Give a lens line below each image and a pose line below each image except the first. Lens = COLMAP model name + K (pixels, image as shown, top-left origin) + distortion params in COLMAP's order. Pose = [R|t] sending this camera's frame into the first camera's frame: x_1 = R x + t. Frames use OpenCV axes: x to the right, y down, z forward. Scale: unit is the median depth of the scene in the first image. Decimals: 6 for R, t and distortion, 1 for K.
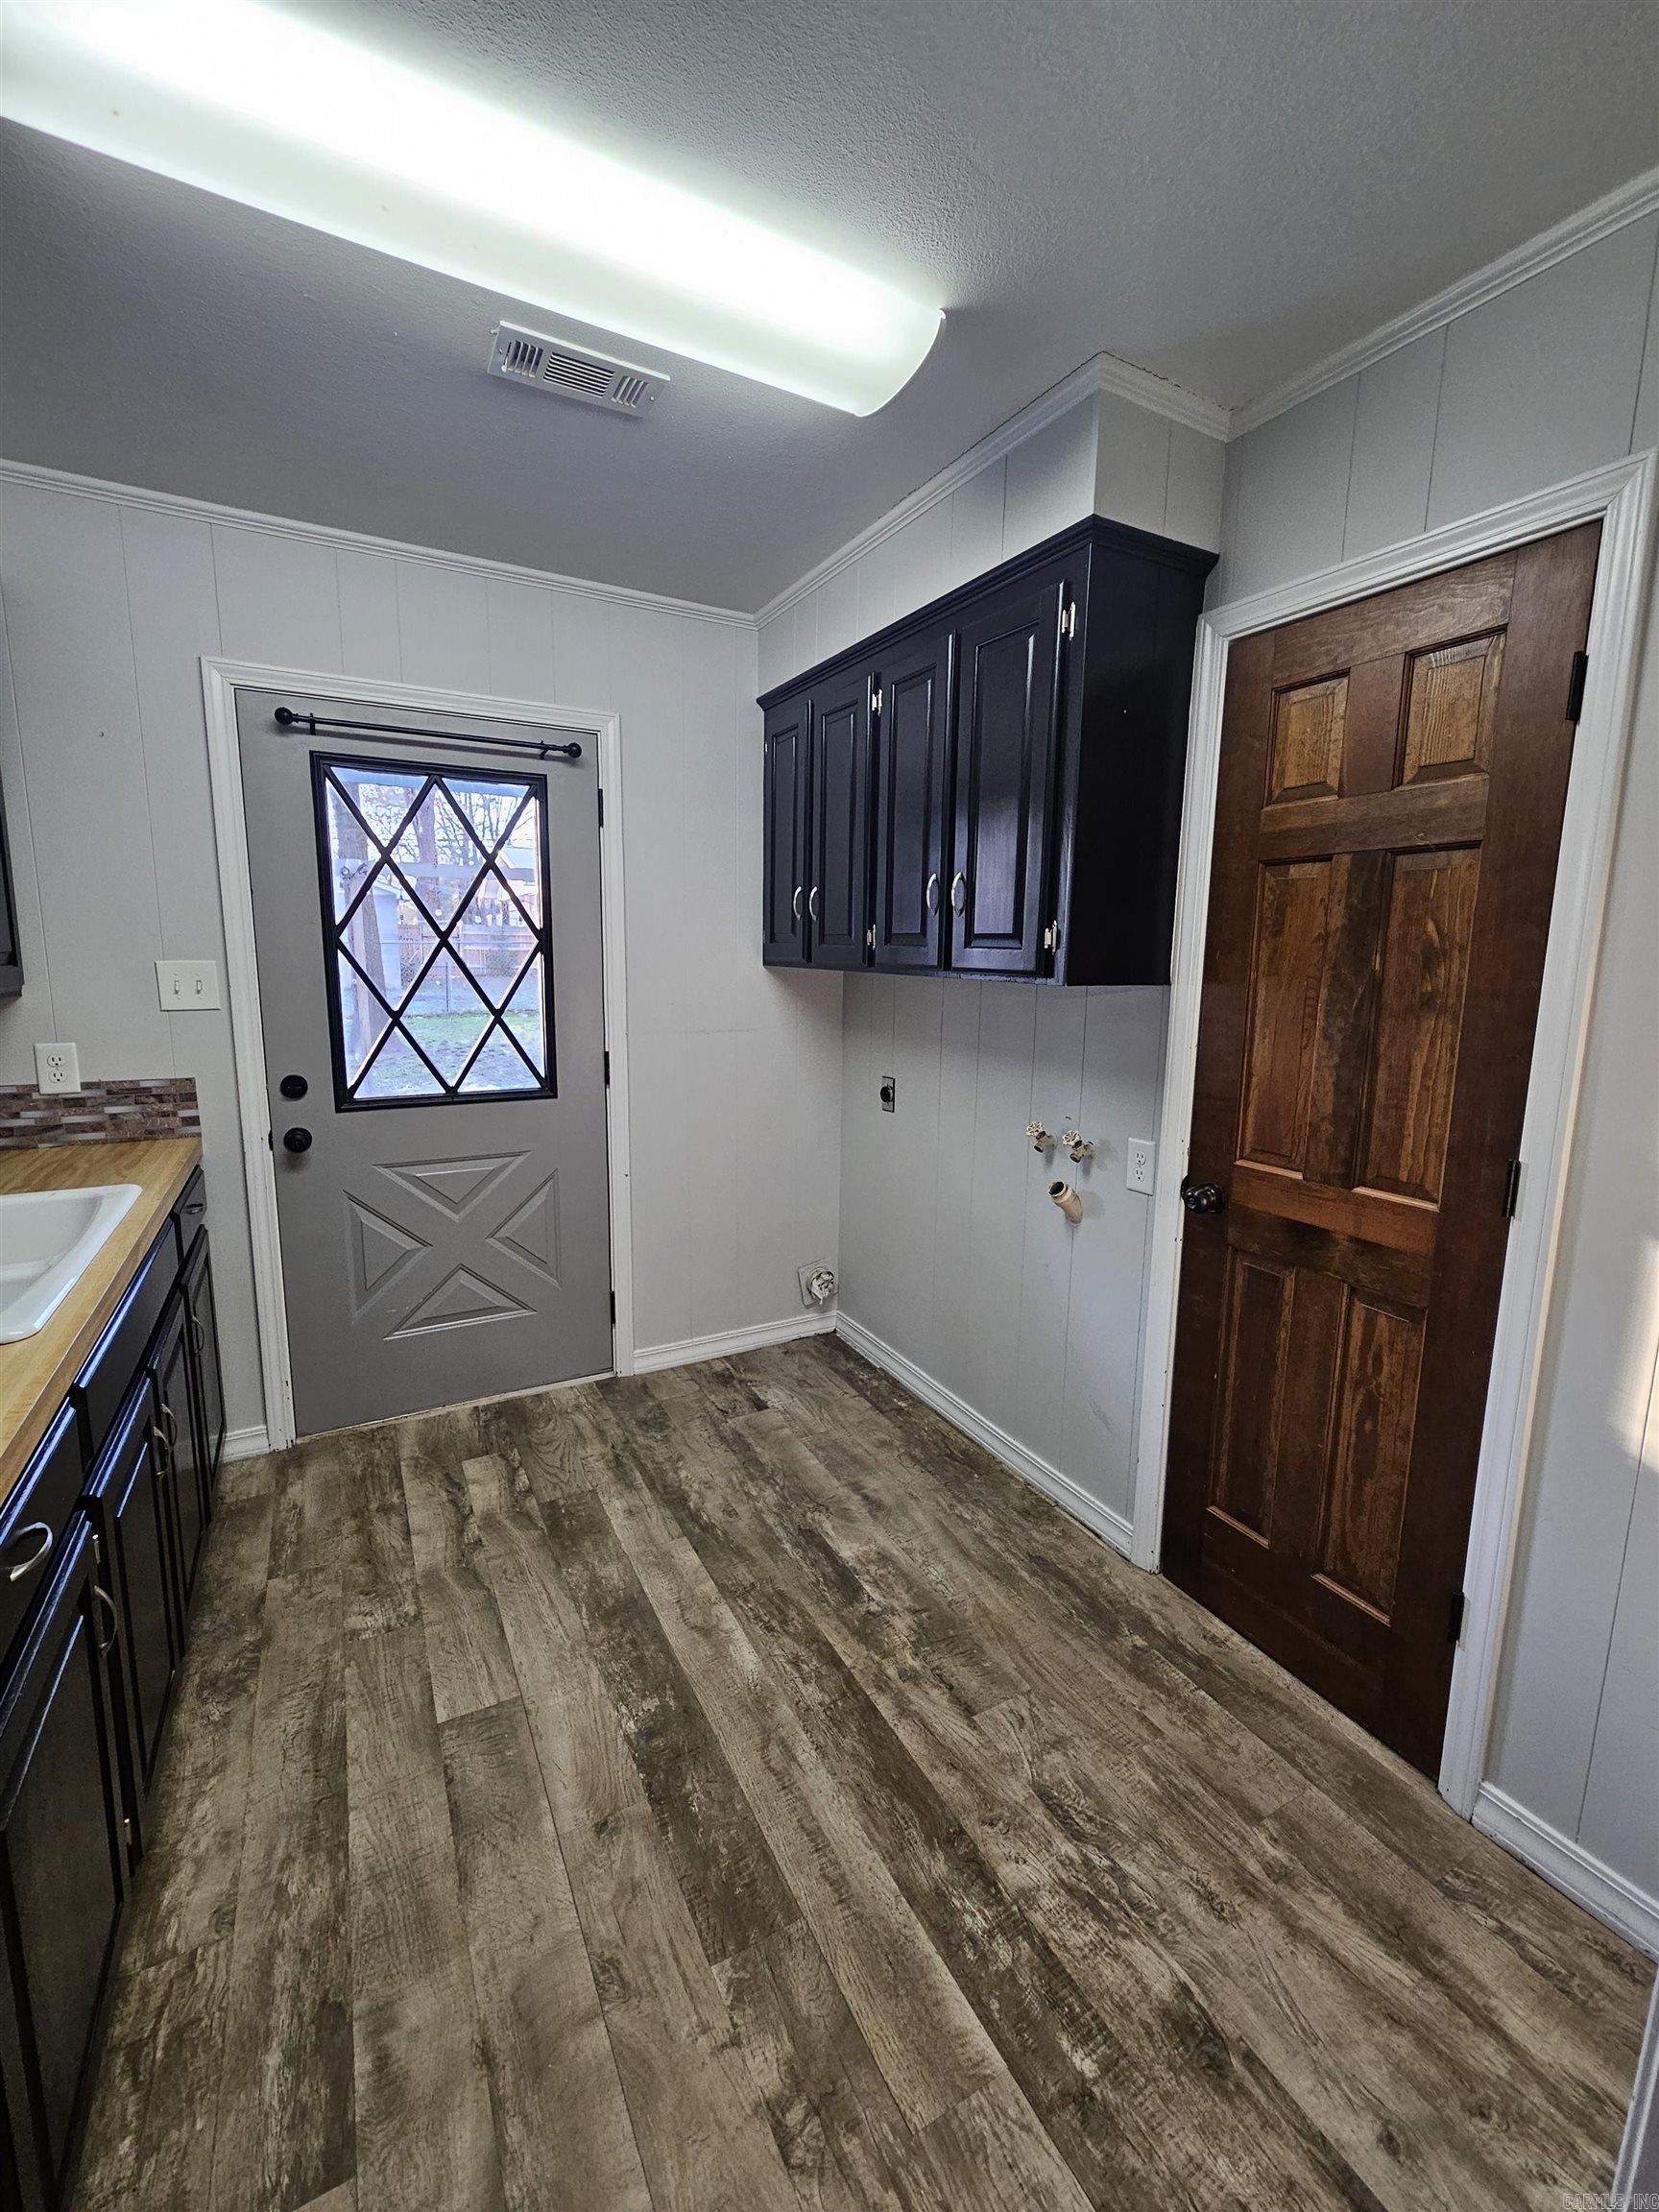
lens RADIAL K [[906.5, 0, 824.9], [0, 906.5, 1095.7], [0, 0, 1]] dist [0.000565, 0.001552]
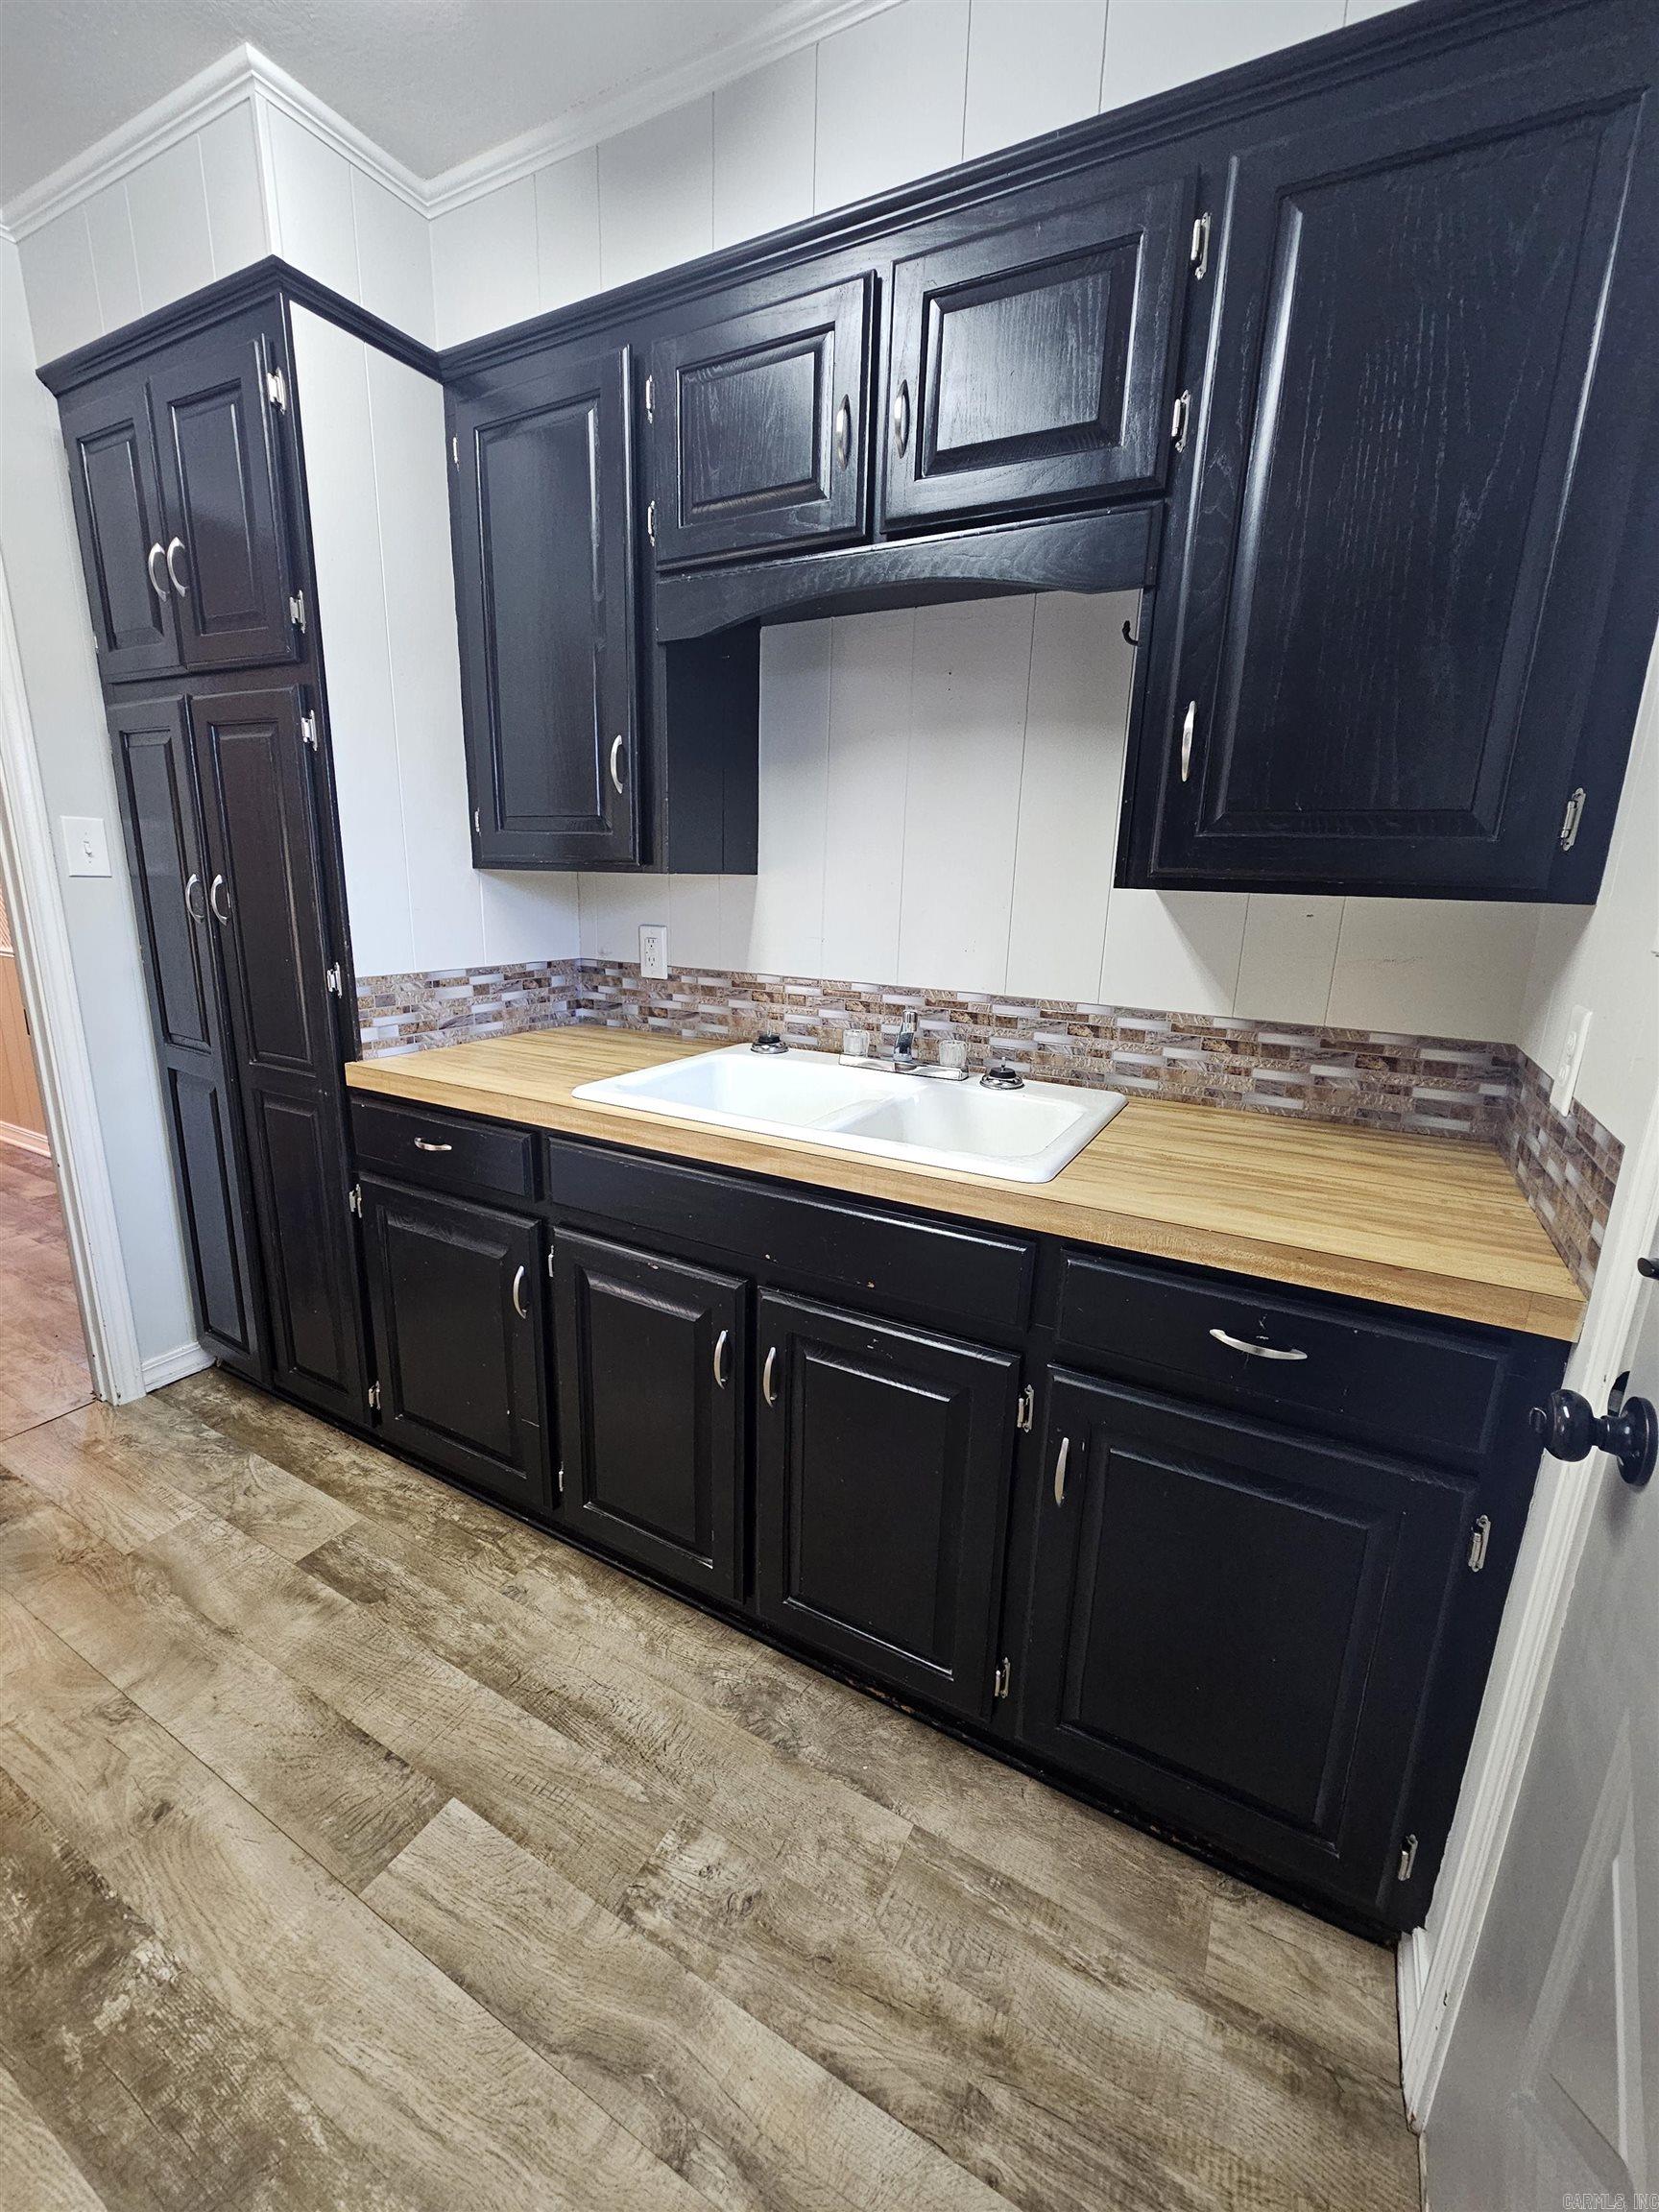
lens RADIAL K [[906.5, 0, 828.0], [0, 906.5, 1097.4], [0, 0, 1]] dist [0.000565, 0.001552]
pose [[-0.842715, 0.096651, -0.529613, -0.341052], [-0.120793, 0.924725, 0.360960, -0.179476], [0.524634, 0.368160, -0.767605, 1.534952]]
